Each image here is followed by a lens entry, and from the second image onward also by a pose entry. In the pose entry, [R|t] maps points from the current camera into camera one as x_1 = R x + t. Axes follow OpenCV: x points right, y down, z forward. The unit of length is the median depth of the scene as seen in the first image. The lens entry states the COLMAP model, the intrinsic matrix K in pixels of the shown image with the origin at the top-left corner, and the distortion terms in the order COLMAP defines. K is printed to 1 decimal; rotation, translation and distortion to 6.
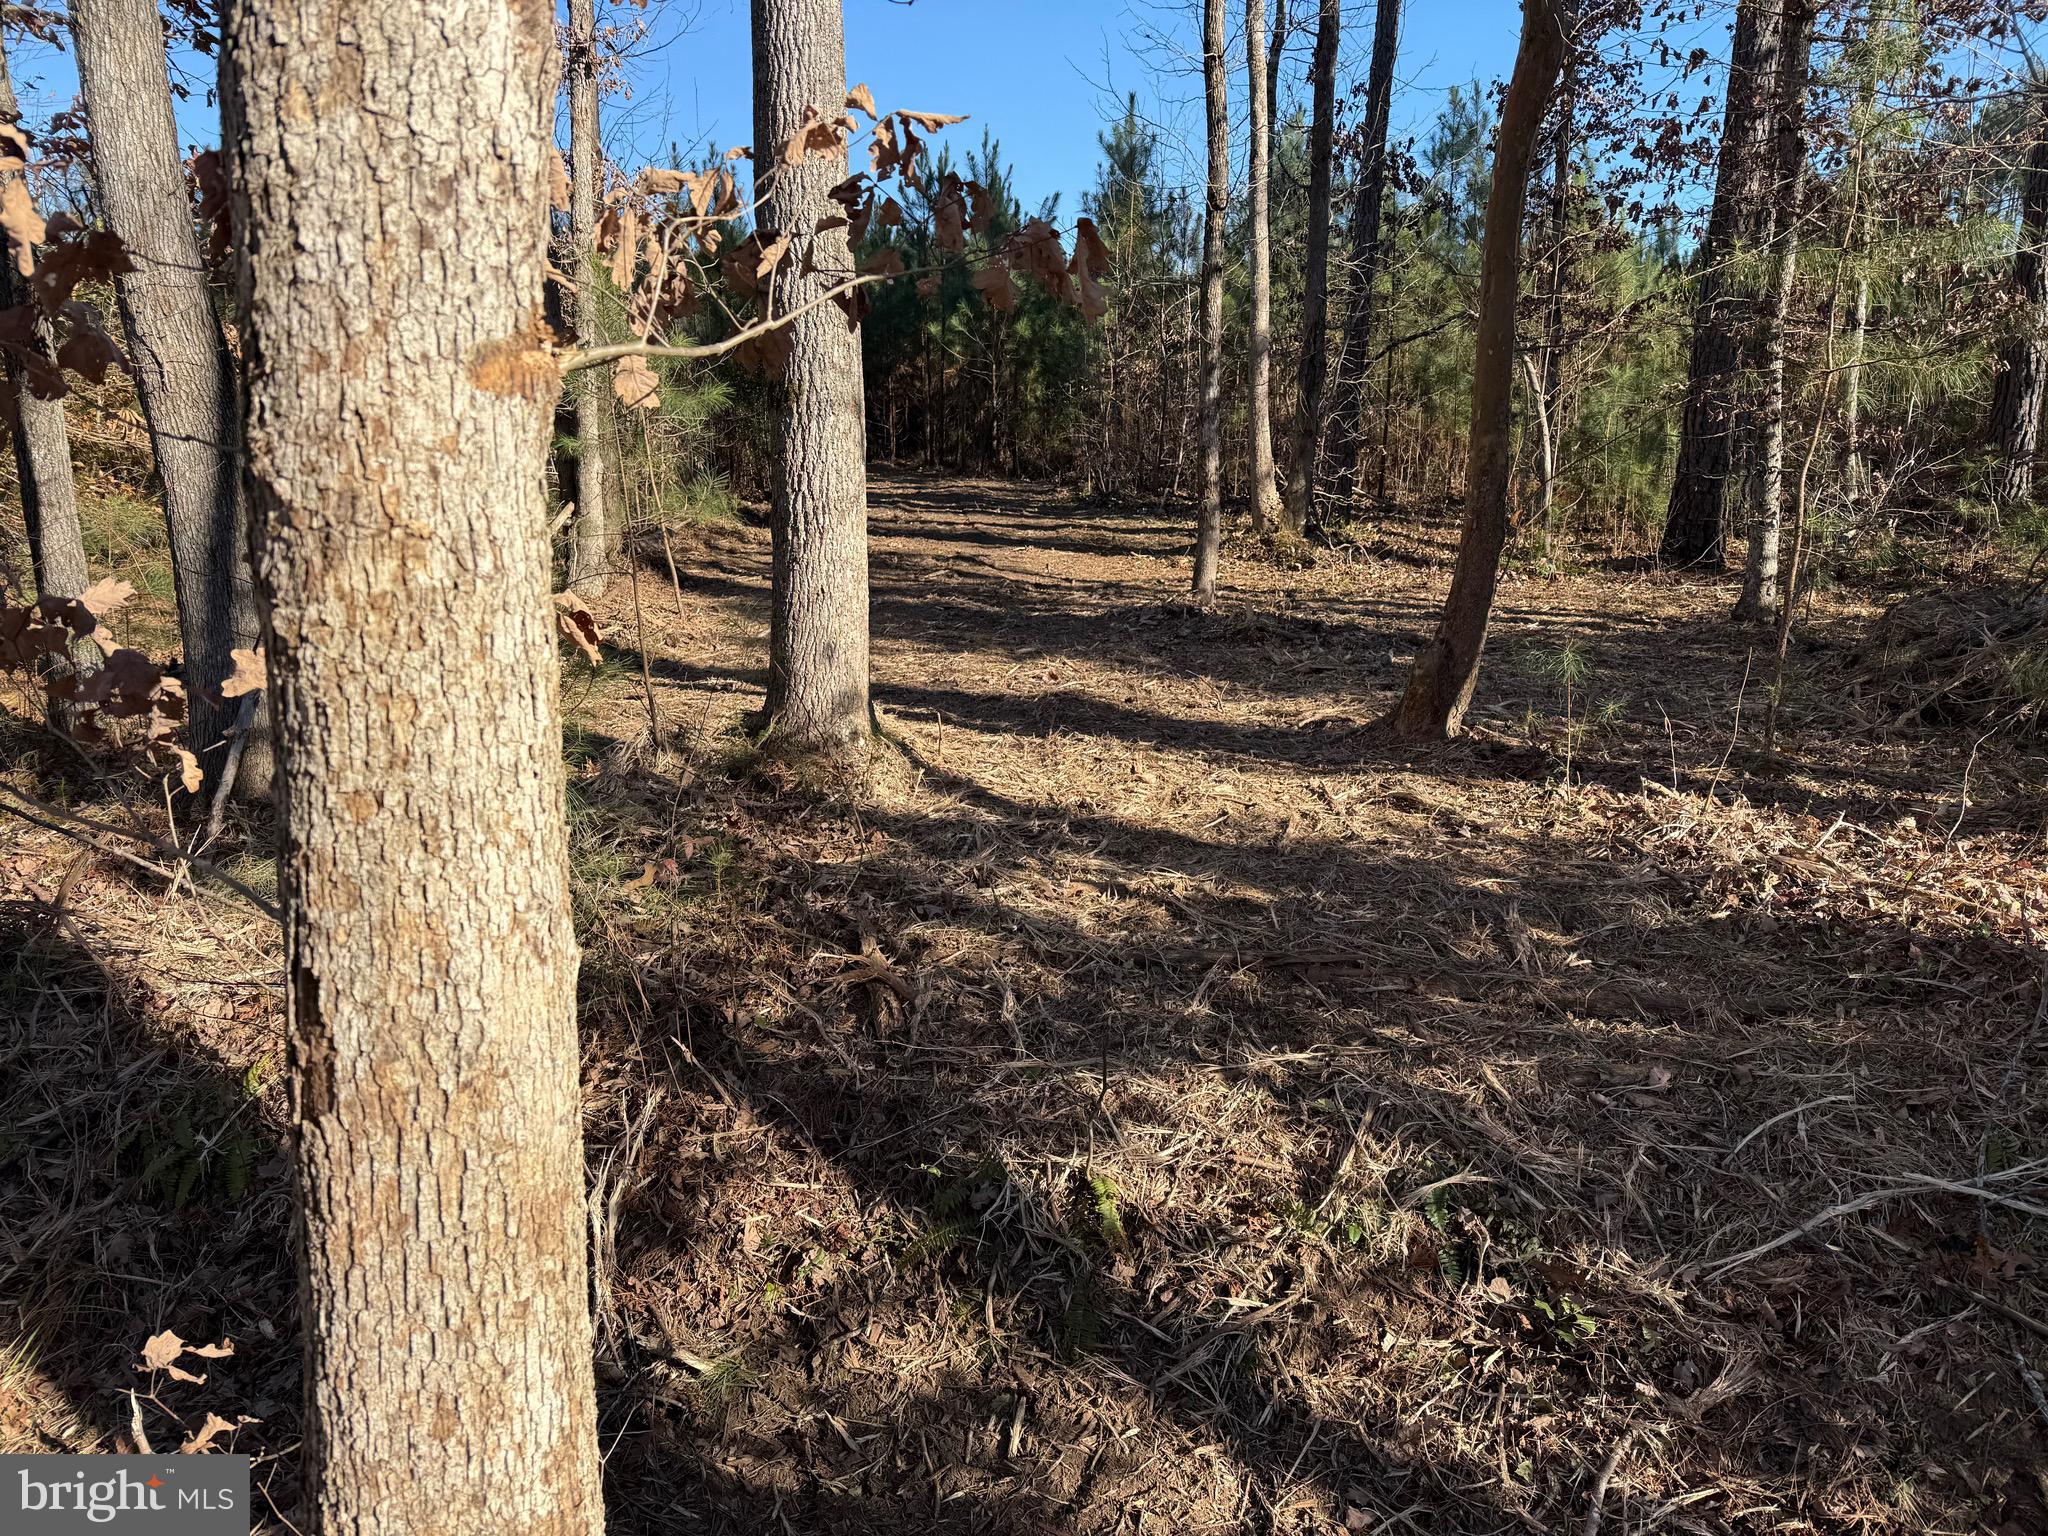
lens RADIAL K [[1366.1, 0, 1024.0], [0, 1366.1, 768.0], [0, 0, 1]] dist [0.162332, -0.275856]
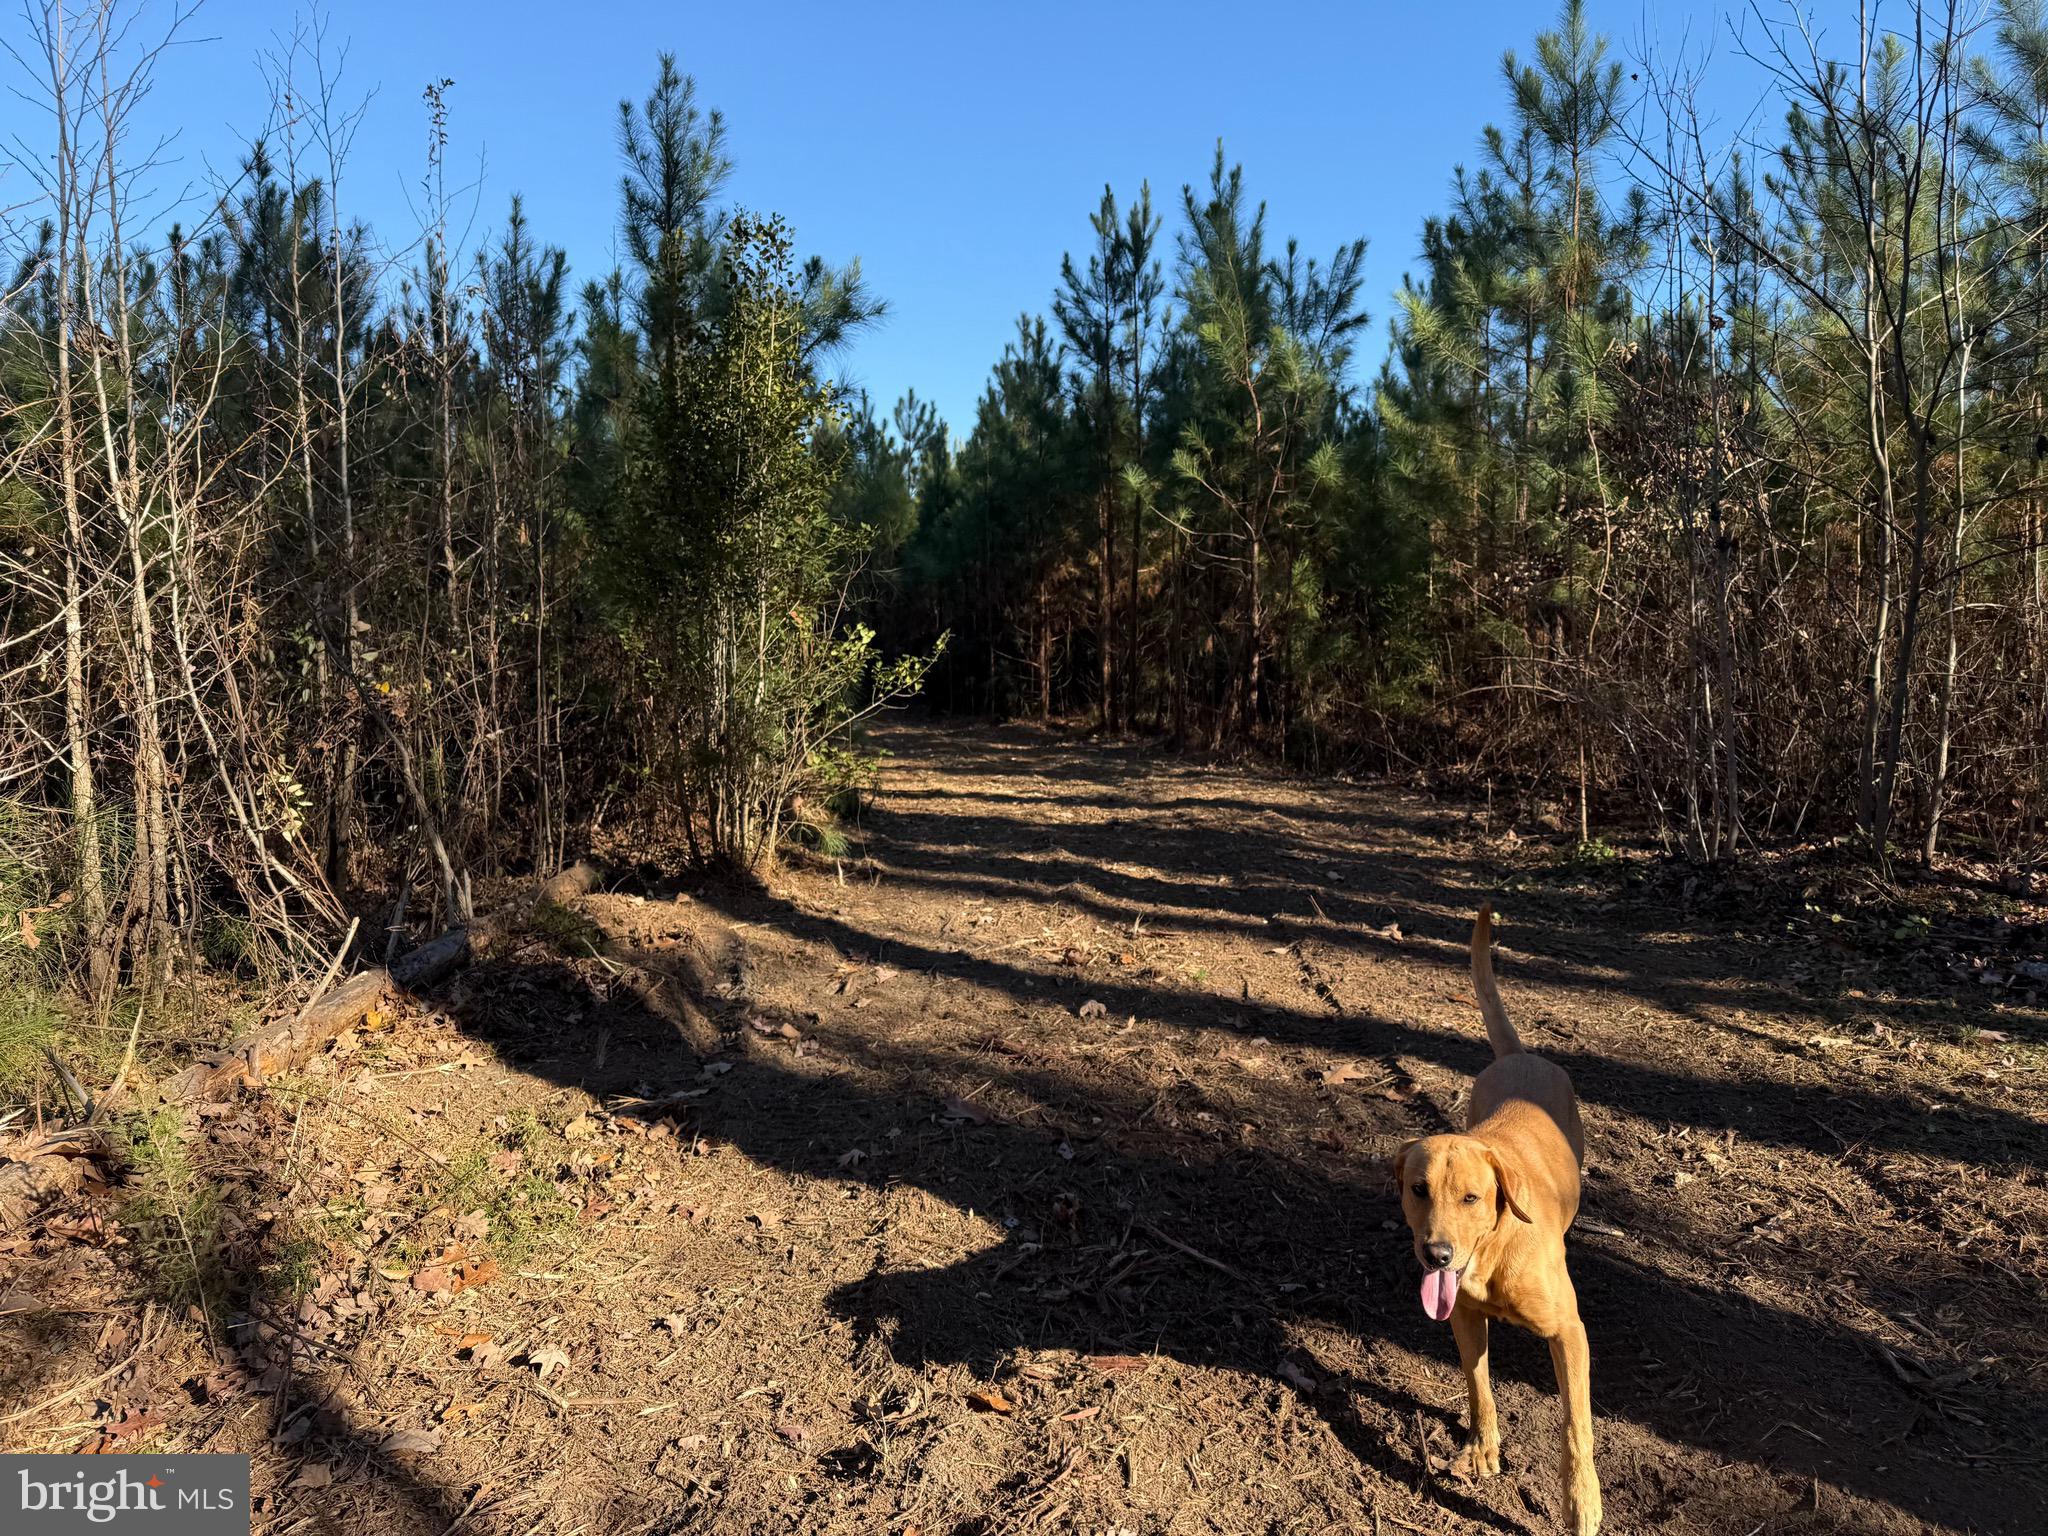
lens RADIAL K [[1366.1, 0, 1024.0], [0, 1366.1, 768.0], [0, 0, 1]] dist [0.162332, -0.275856]
pose [[0.994930, -0.001973, -0.100547, -0.104977], [-0.014170, 0.987084, -0.159578, -0.253526], [0.099563, 0.160193, 0.982052, 0.995932]]
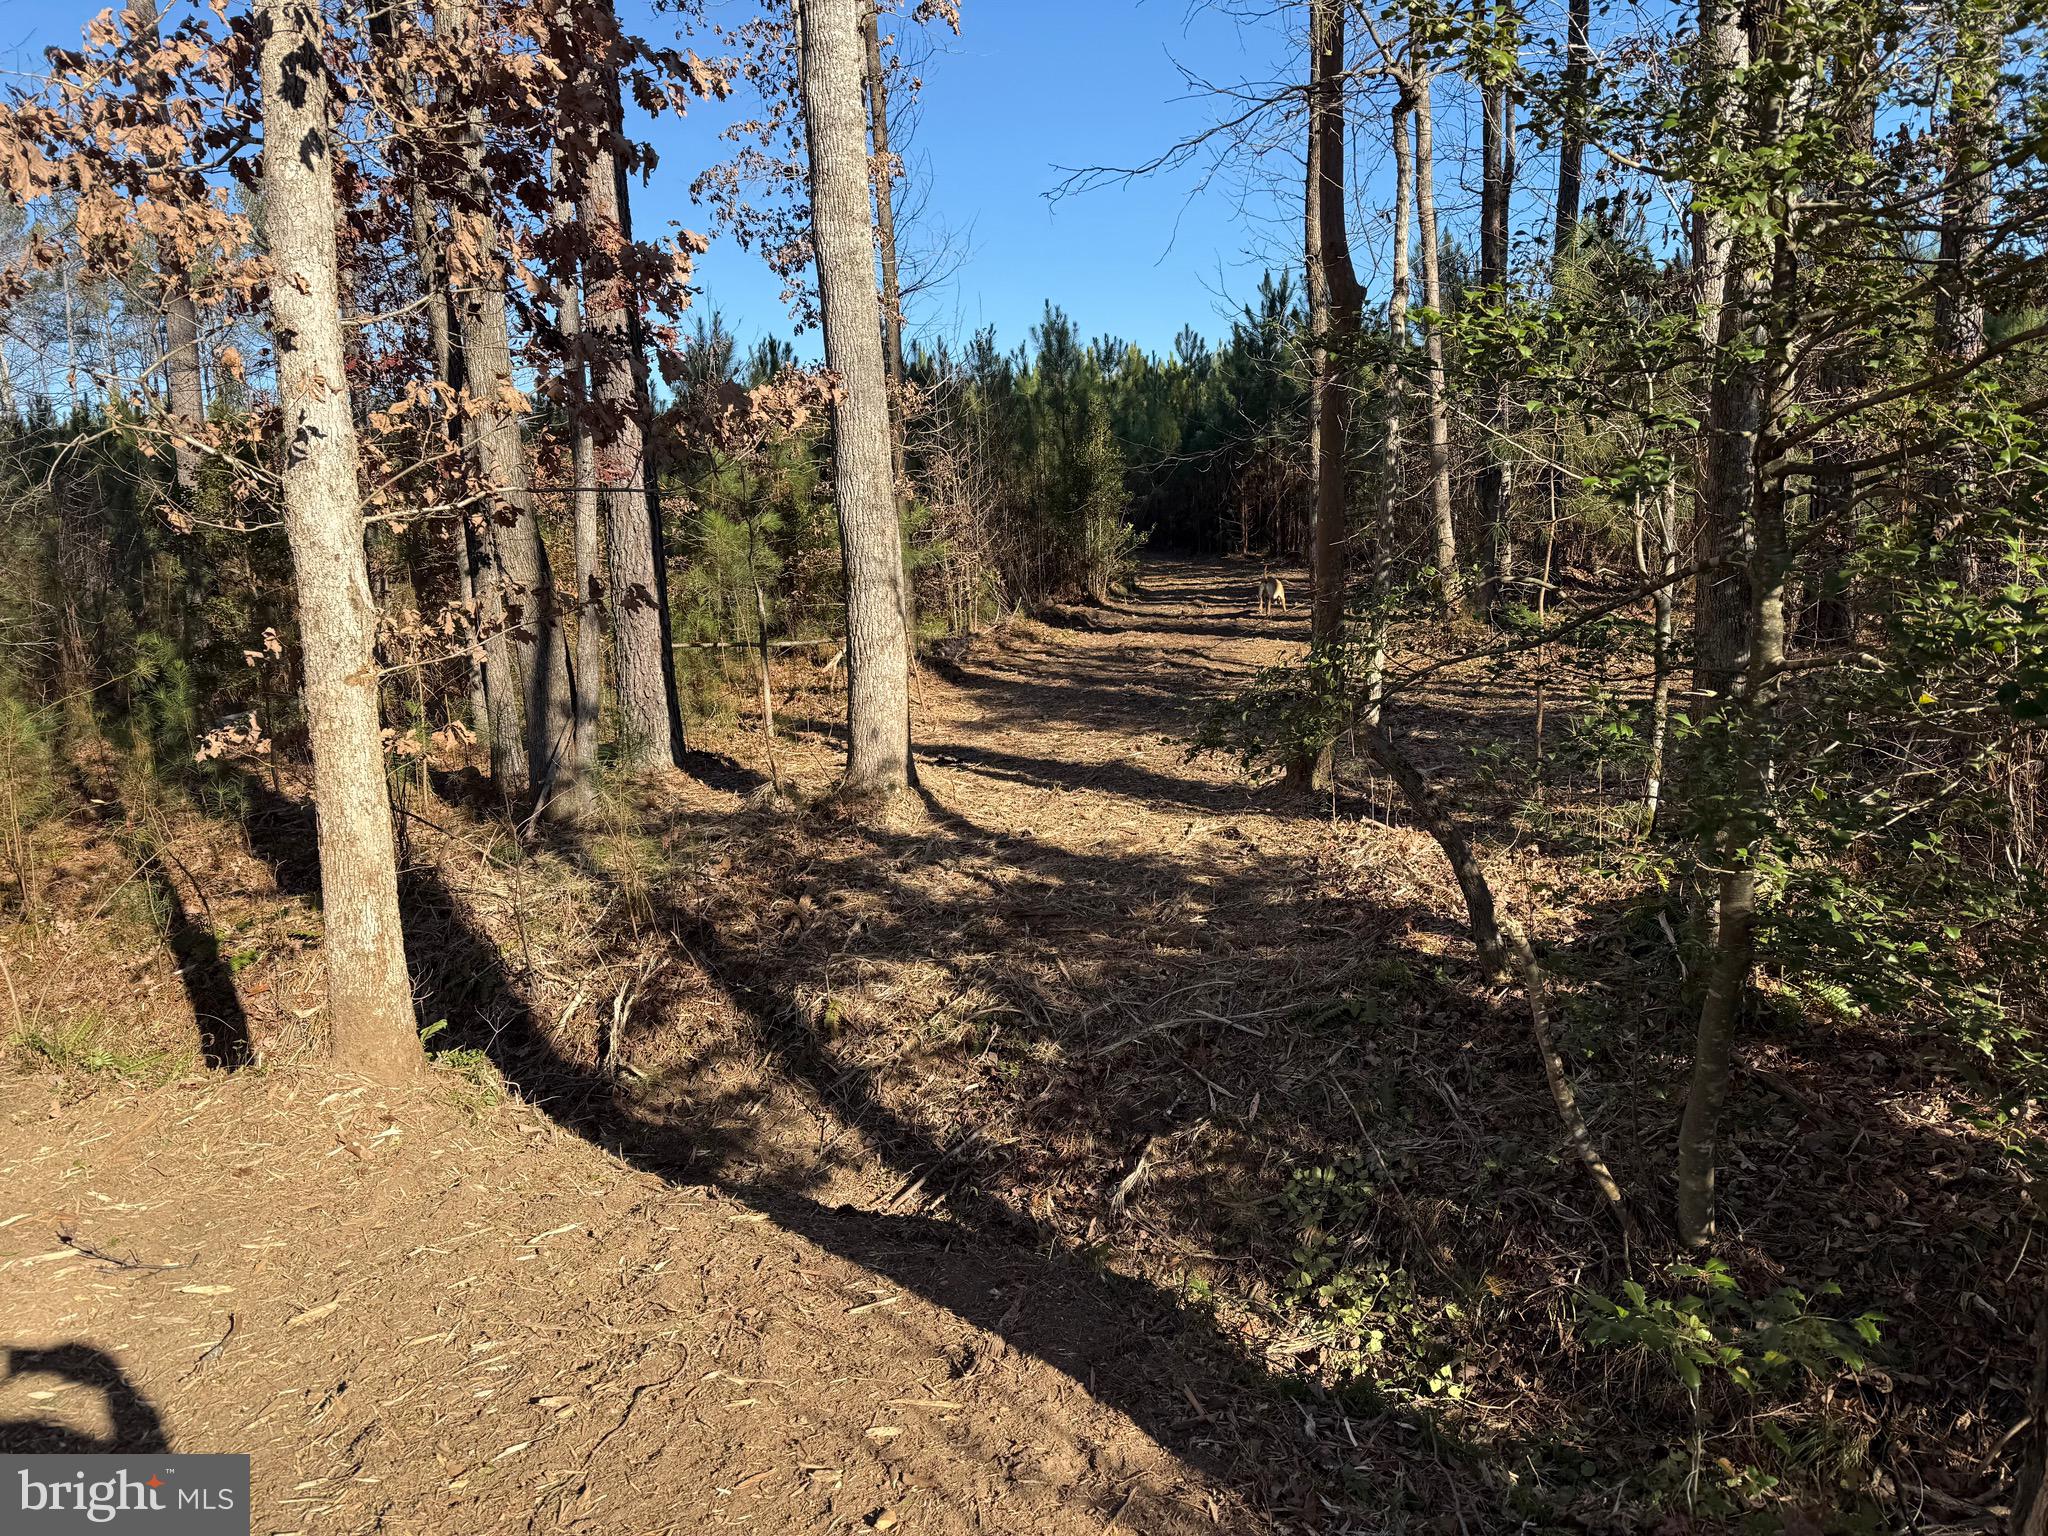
lens RADIAL K [[1366.1, 0, 1024.0], [0, 1366.1, 768.0], [0, 0, 1]] dist [0.162332, -0.275856]
pose [[0.945486, -0.001722, -0.325659, 0.223351], [-0.016064, 0.998522, -0.051919, 0.014575], [0.325267, 0.054320, 0.944061, -0.182962]]
